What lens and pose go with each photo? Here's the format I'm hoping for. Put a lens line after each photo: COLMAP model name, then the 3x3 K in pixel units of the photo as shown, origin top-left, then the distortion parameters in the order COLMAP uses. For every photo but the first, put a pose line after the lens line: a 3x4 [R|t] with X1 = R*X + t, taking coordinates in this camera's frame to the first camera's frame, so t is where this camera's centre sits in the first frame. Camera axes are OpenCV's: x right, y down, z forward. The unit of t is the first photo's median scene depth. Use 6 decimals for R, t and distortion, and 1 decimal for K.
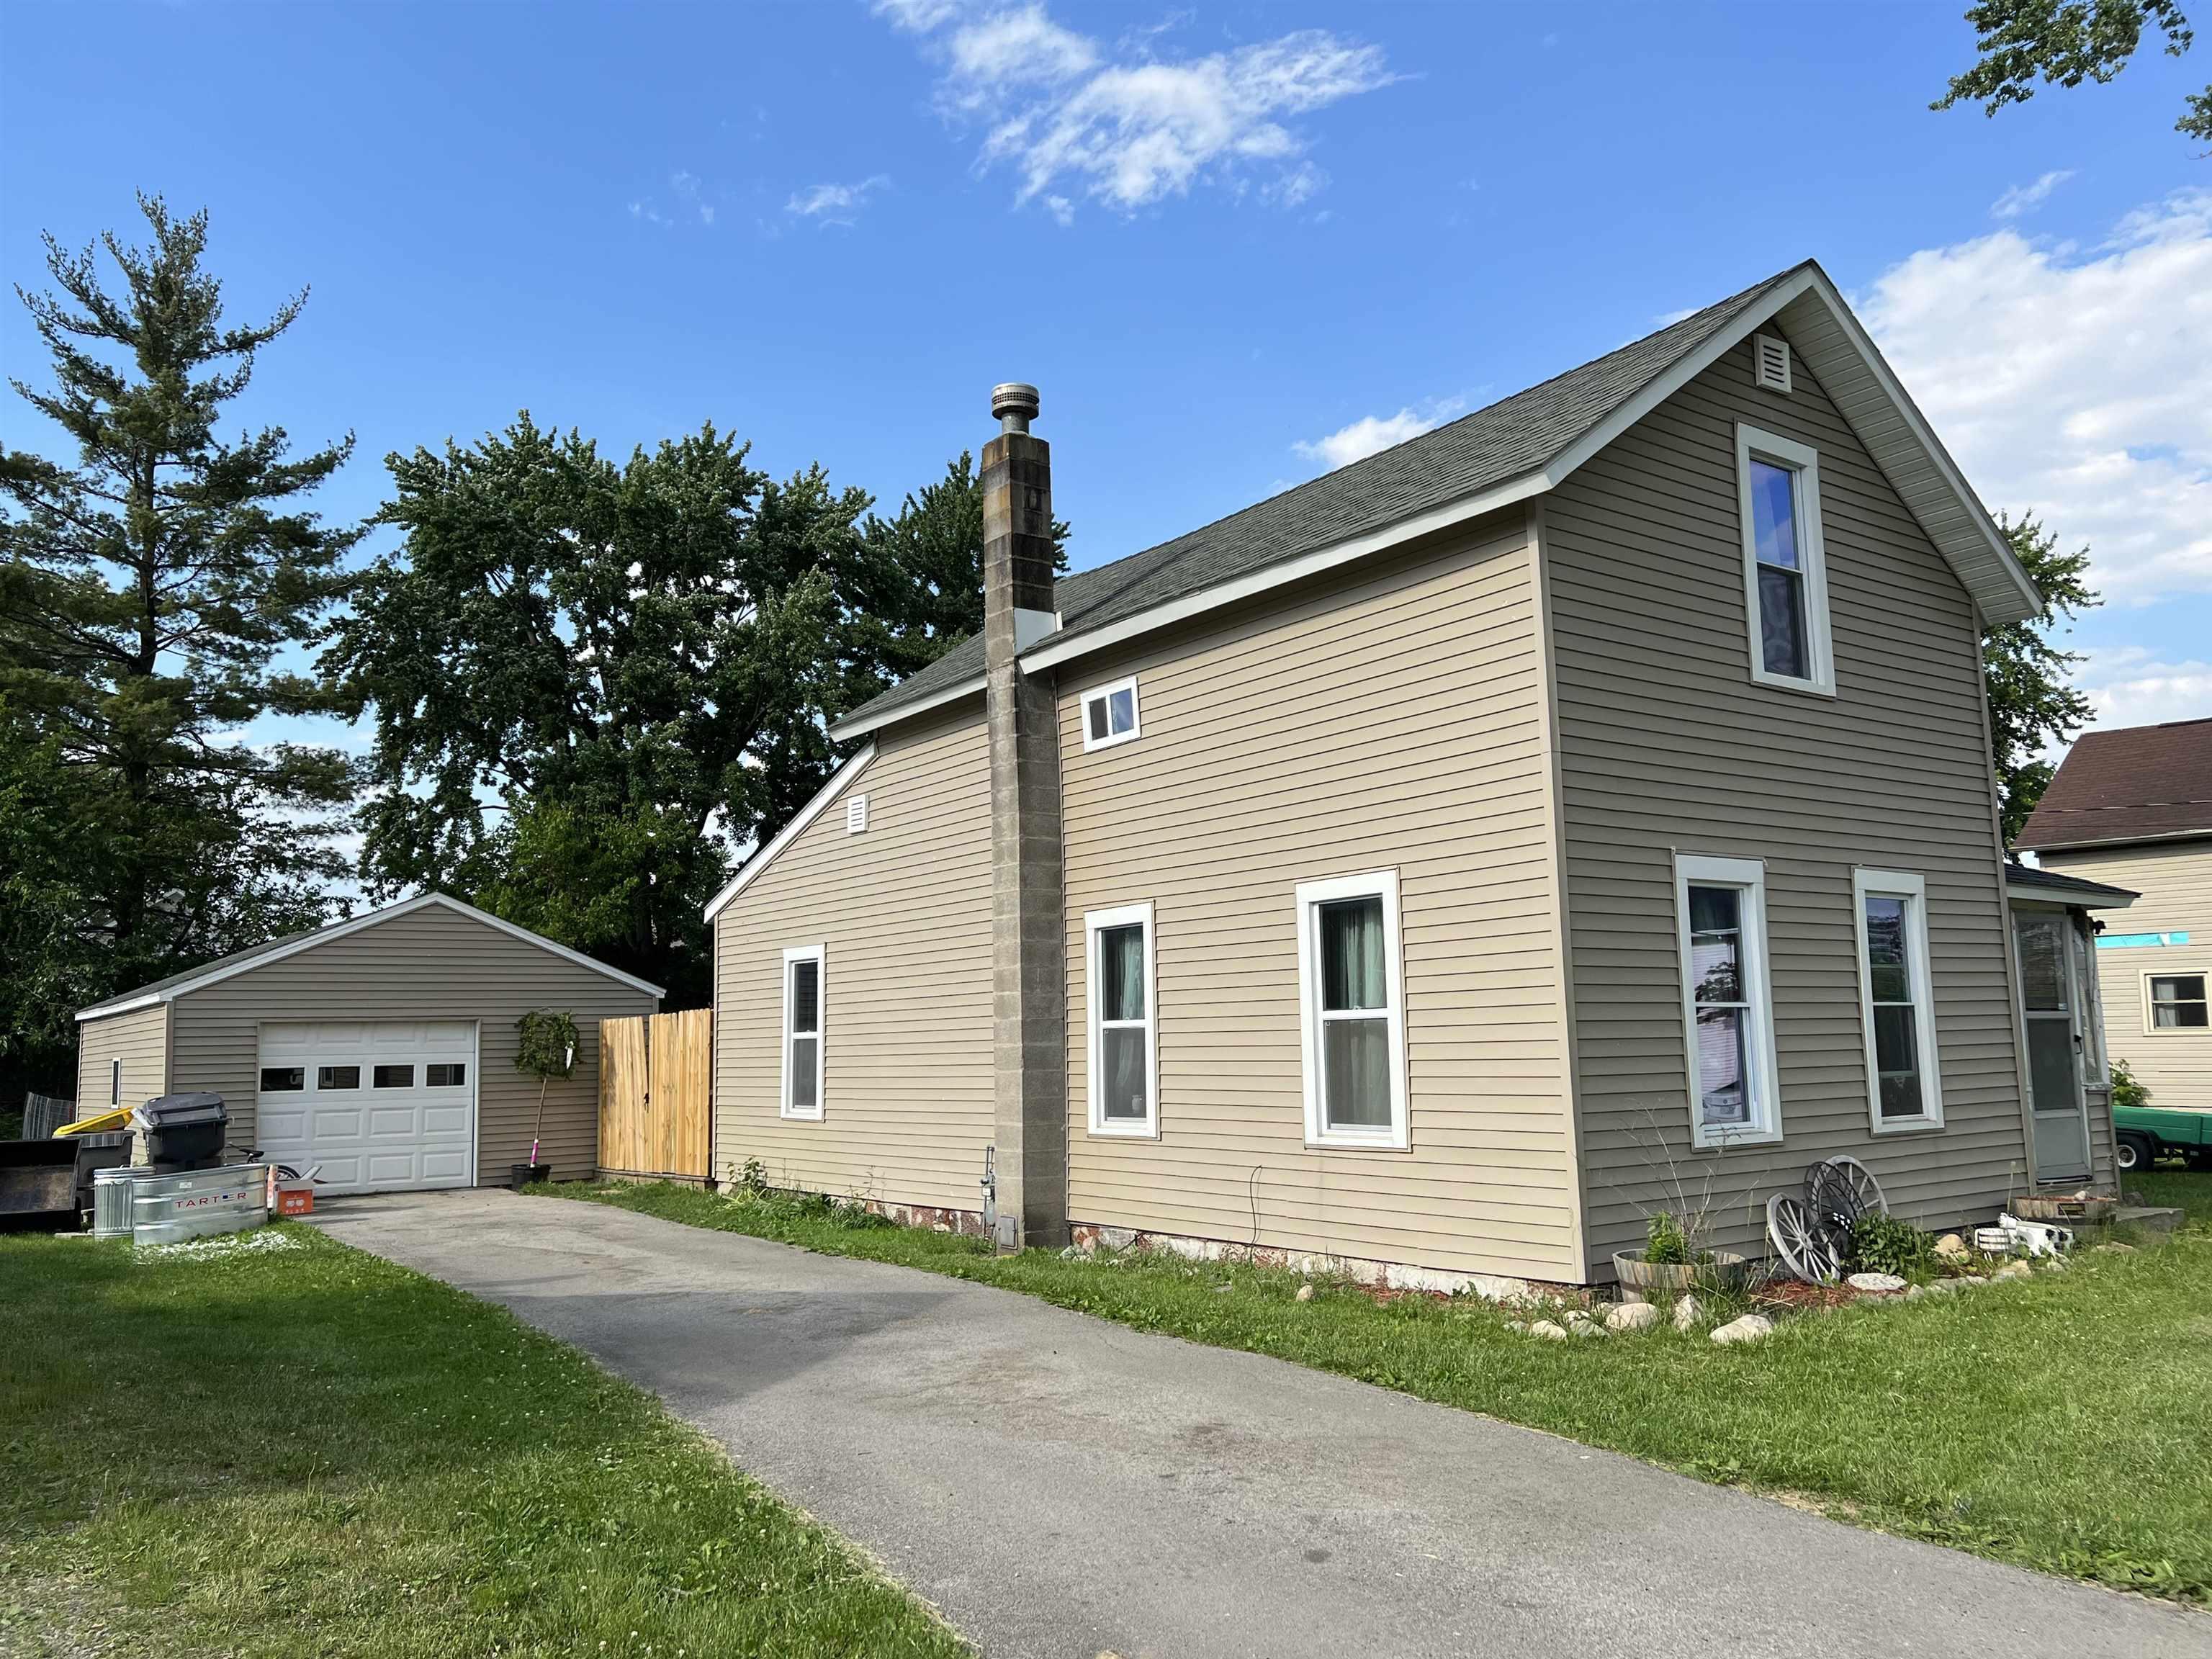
lens RADIAL K [[1640.3, 0, 1106.0], [0, 1640.3, 829.5], [0, 0, 1]] dist [0.053529, -0.000229]
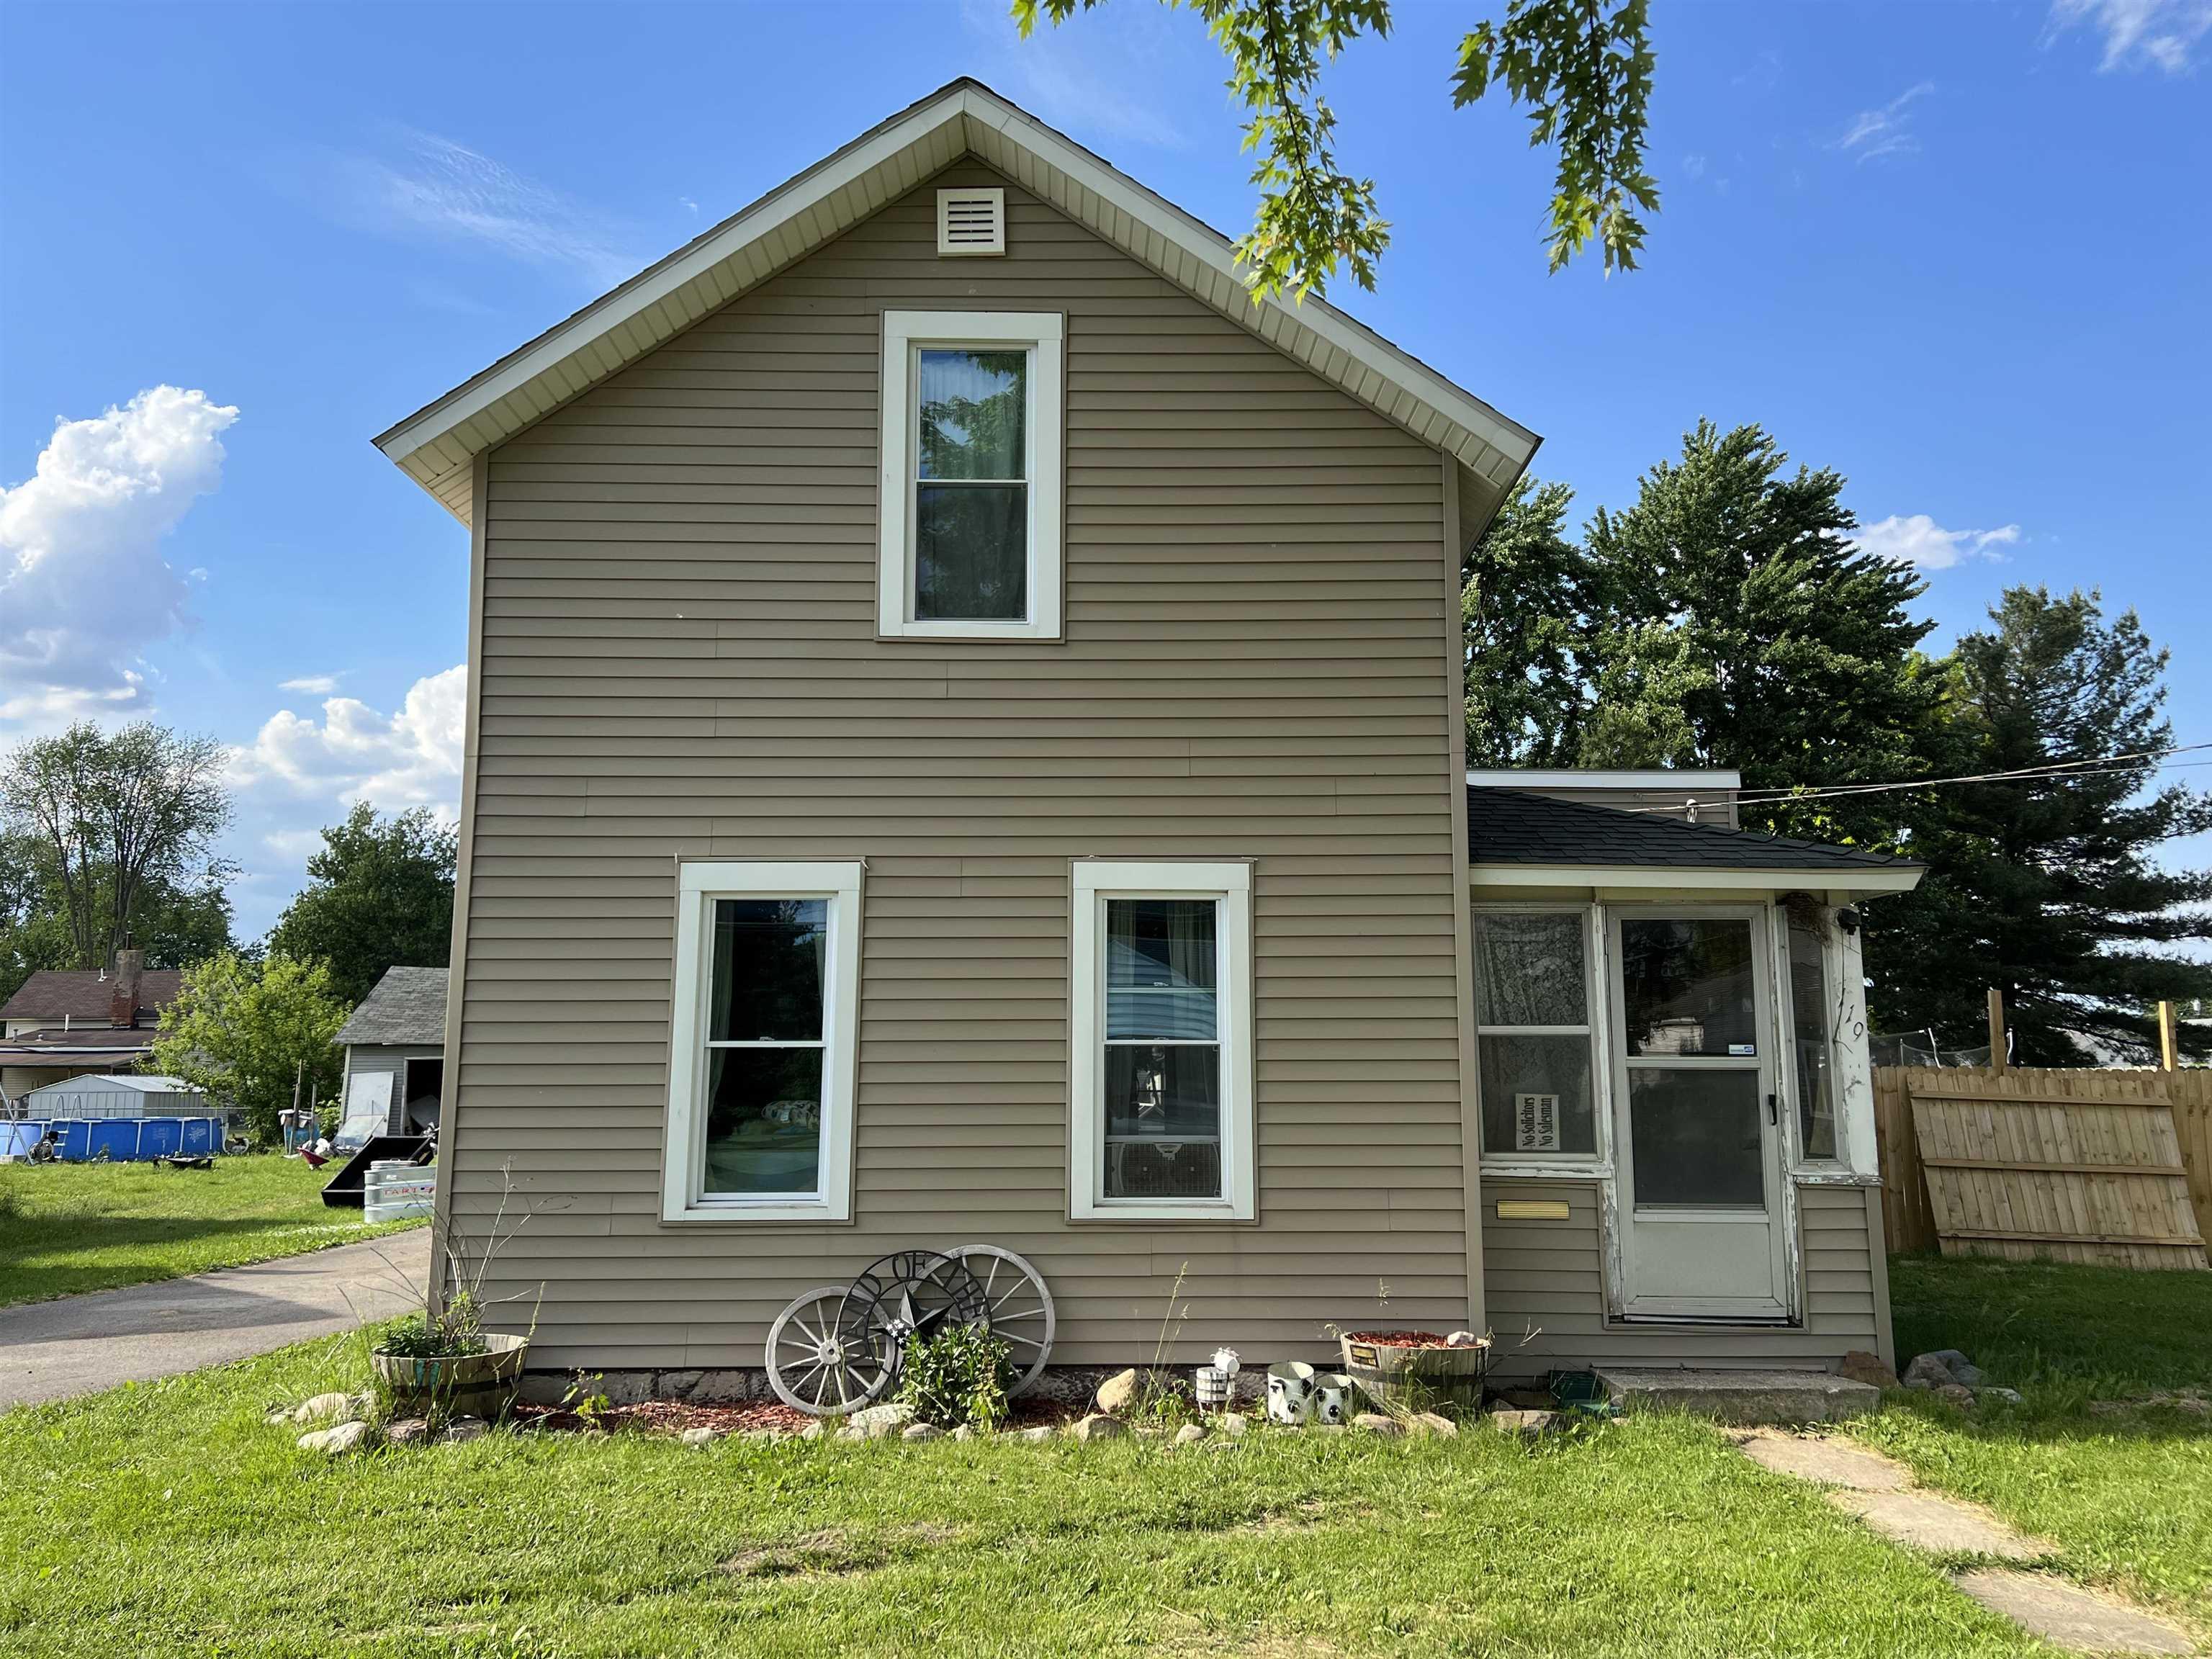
lens RADIAL K [[1676.8, 0, 1106.0], [0, 1676.8, 829.5], [0, 0, 1]] dist [0.122879, -0.124862]
pose [[0.810585, -0.067402, -0.581729, 0.908917], [0.059715, 0.997690, -0.032391, 0.034507], [0.582568, -0.008482, 0.812738, 0.391706]]
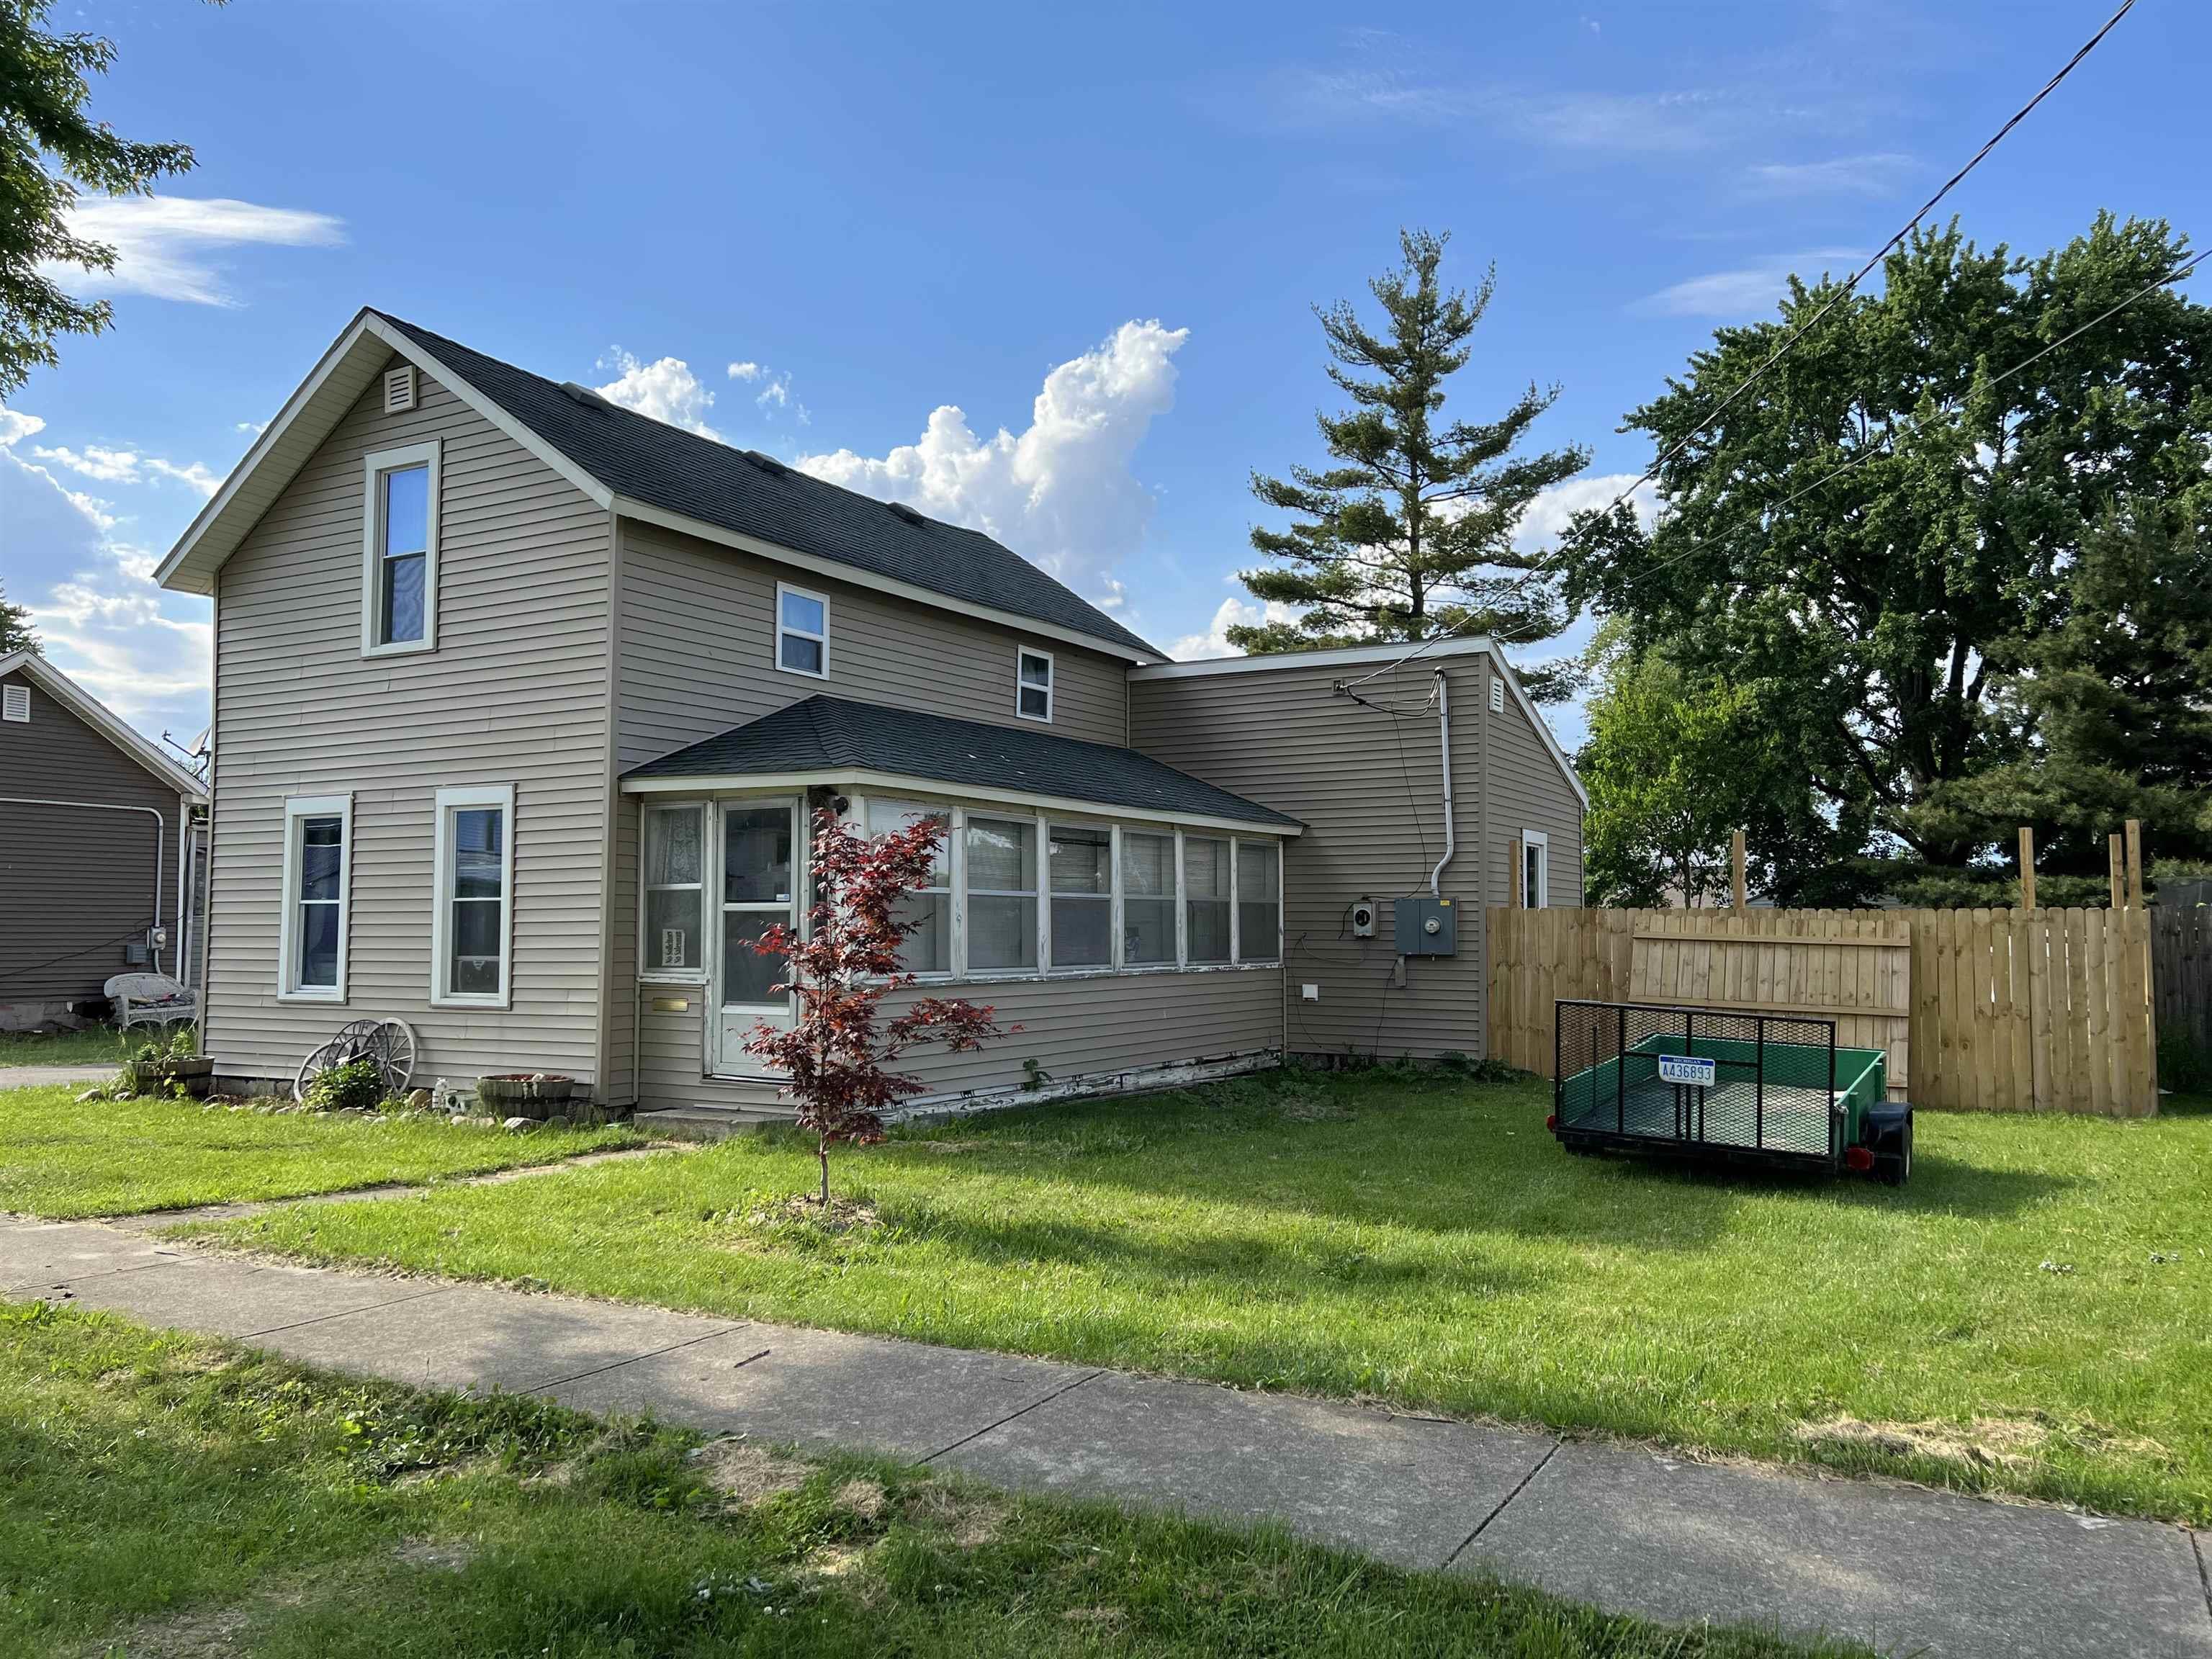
lens RADIAL K [[1699.9, 0, 1106.0], [0, 1699.9, 829.5], [0, 0, 1]] dist [0.056103, -0.046245]
pose [[0.398771, -0.037236, -0.916294, 1.803215], [0.108119, 0.994116, 0.006655, 0.098042], [0.910655, -0.101722, 0.400451, 0.944078]]
